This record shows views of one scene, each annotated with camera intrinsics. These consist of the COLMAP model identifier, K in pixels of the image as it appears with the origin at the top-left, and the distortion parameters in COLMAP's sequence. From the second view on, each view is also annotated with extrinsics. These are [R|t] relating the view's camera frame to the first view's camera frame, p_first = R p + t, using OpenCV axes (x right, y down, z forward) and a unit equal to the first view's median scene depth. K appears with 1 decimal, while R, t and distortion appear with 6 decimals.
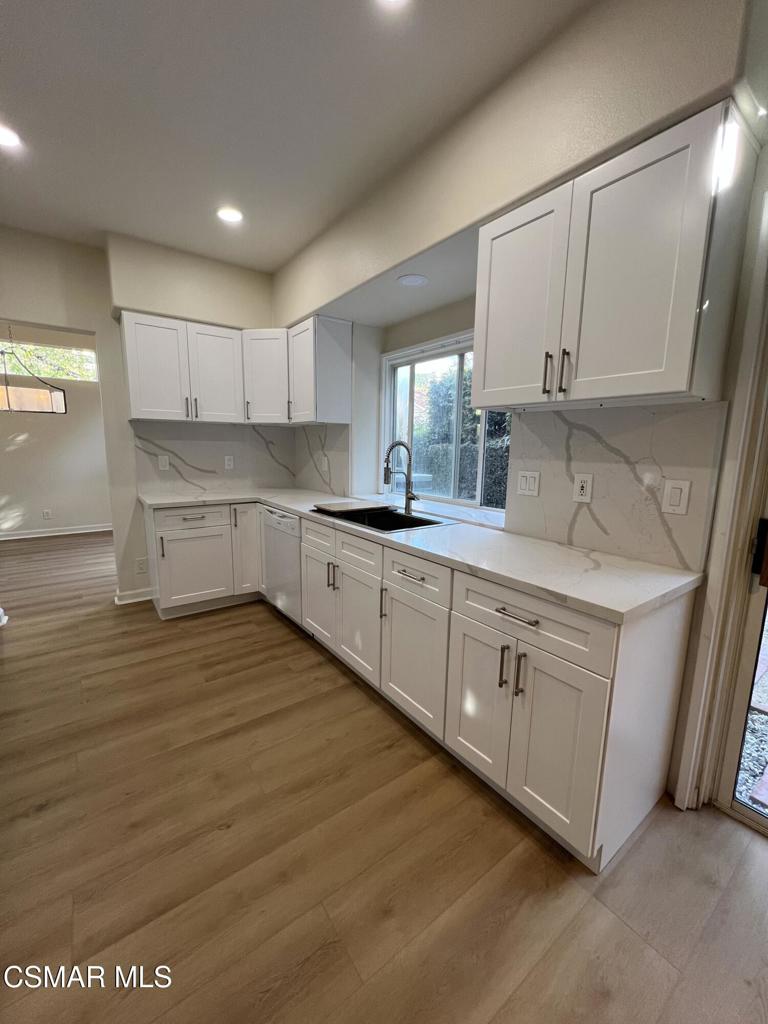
lens RADIAL K [[410.7, 0, 384.0], [0, 410.7, 512.0], [0, 0, 1]] dist [-0.004954, 0.000163]
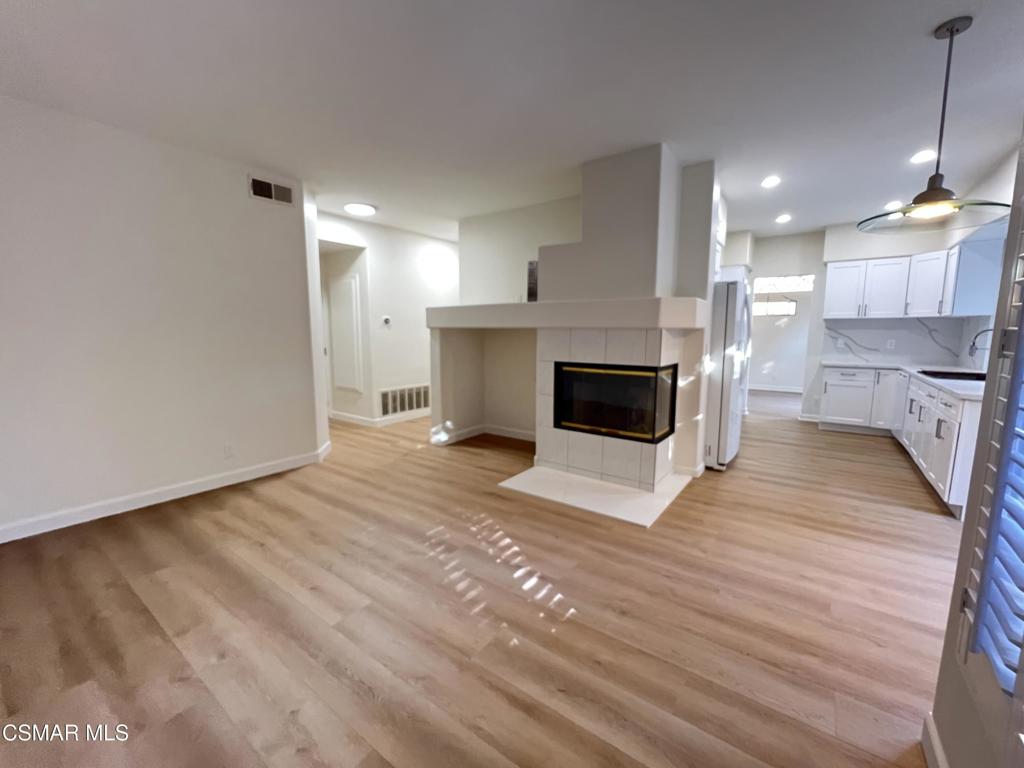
lens RADIAL K [[416.4, 0, 513.7], [0, 416.4, 383.6], [0, 0, 1]] dist [-0.000164, -0.000029]
pose [[0.303884, 0.104982, -0.946907, 0.989161], [-0.148322, 0.987005, 0.061827, 0.195923], [0.941093, 0.121659, 0.315506, -1.118332]]
